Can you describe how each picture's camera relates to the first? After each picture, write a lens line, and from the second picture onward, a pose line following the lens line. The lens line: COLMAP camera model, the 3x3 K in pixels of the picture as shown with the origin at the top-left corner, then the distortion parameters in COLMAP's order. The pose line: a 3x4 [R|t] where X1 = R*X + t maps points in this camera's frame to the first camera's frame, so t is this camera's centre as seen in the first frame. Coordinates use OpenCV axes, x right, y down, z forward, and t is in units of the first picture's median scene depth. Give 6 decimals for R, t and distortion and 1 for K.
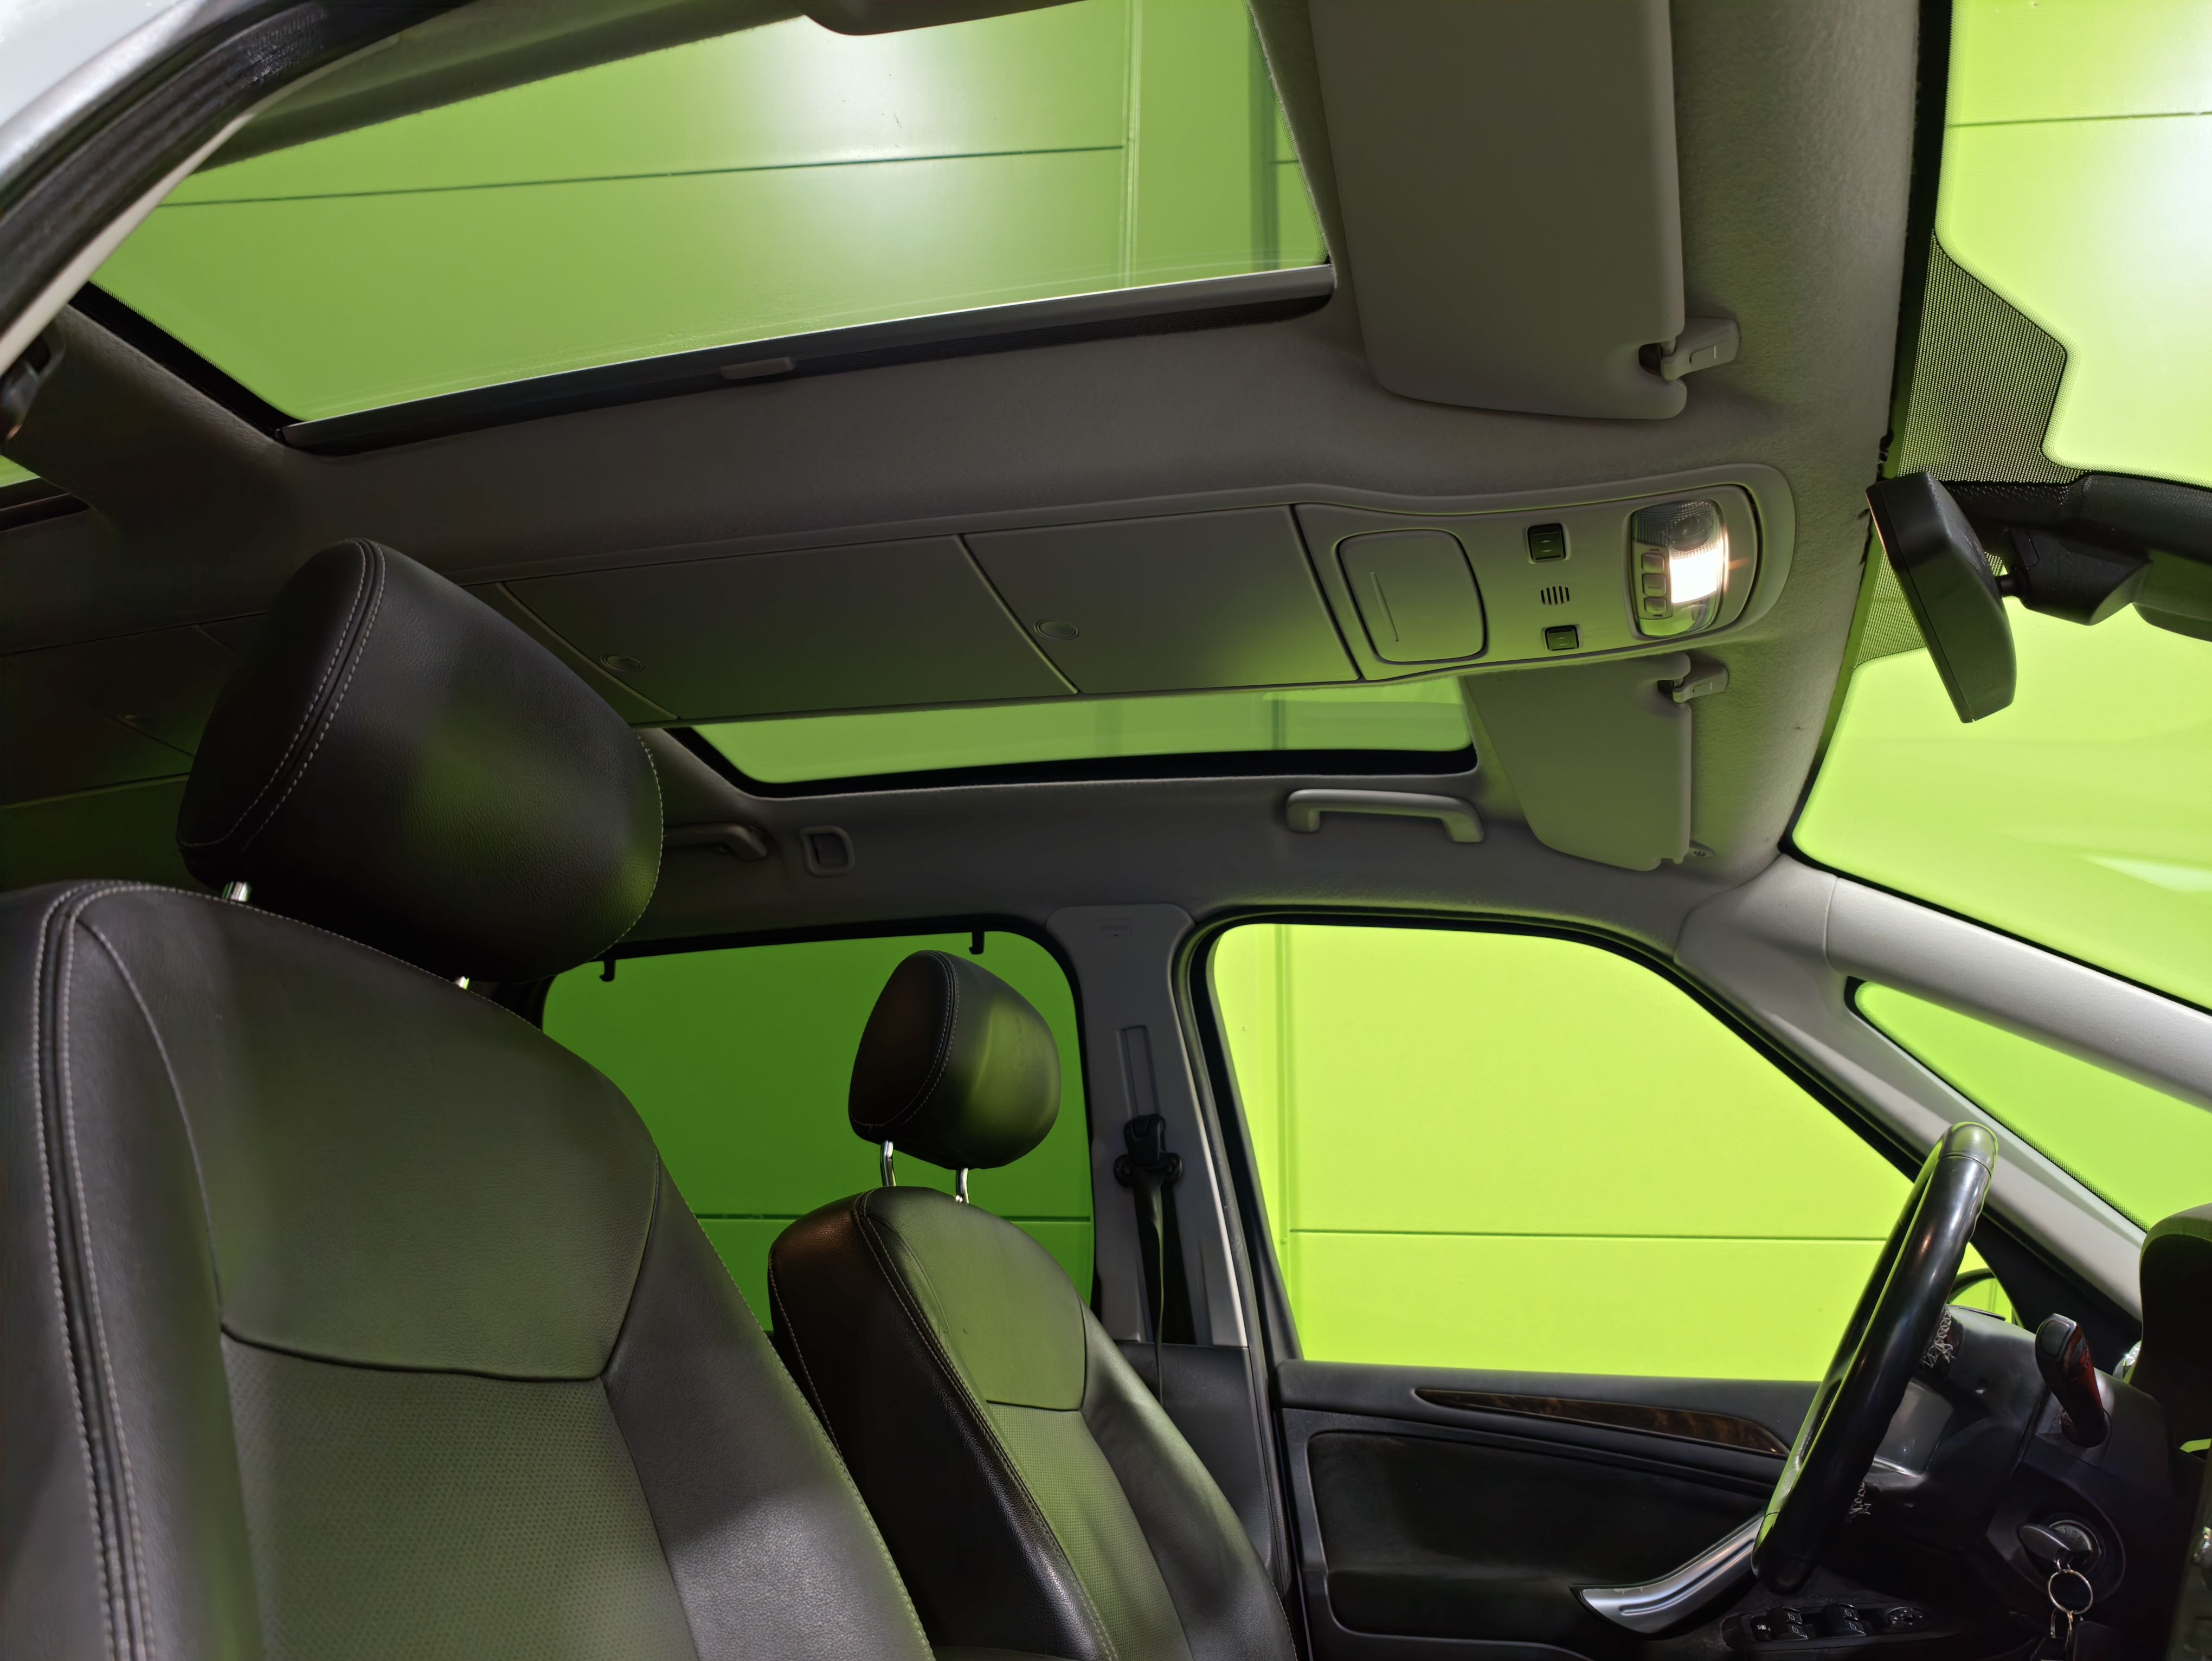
lens RADIAL K [[1593.1, 0, 1106.0], [0, 1593.1, 830.5], [0, 0, 1]] dist [0.049527, -0.000967]
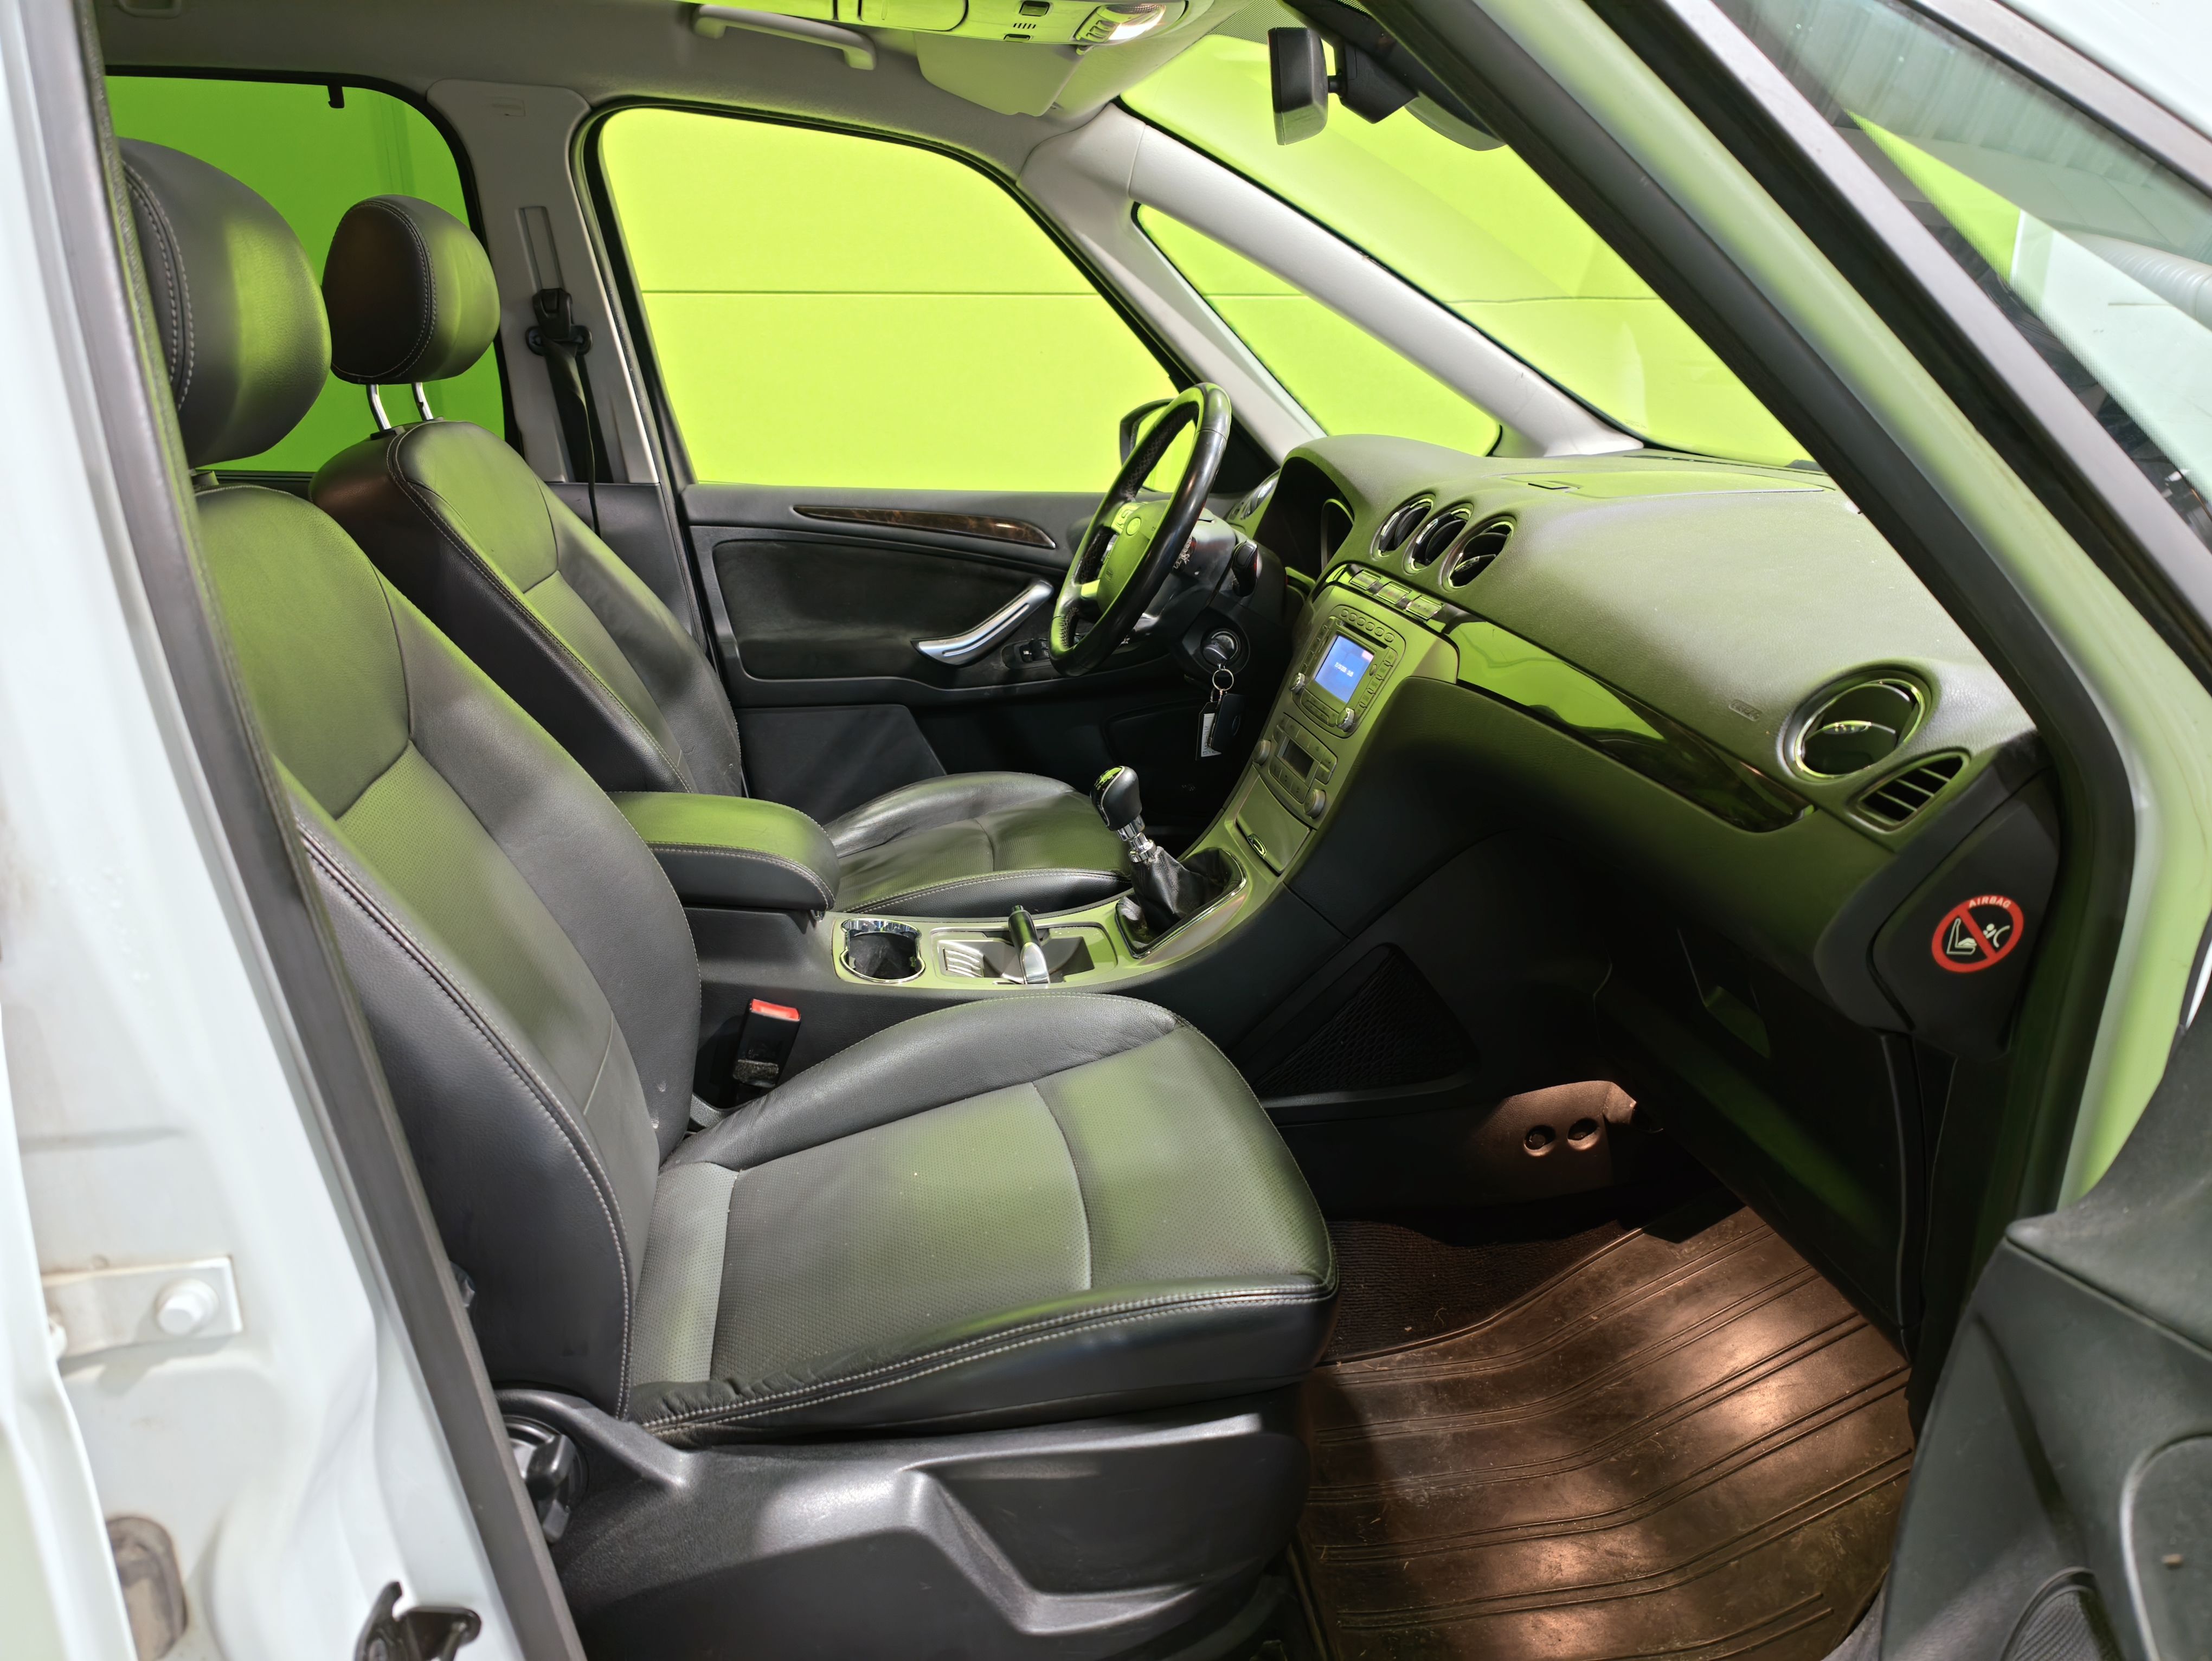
lens RADIAL K [[1593.1, 0, 1106.0], [0, 1593.1, 830.5], [0, 0, 1]] dist [0.049527, -0.000967]
pose [[0.876848, -0.180443, 0.445620, -0.222147], [-0.156730, 0.768970, 0.619775, -0.310314], [-0.454503, -0.613291, 0.645989, -0.126987]]
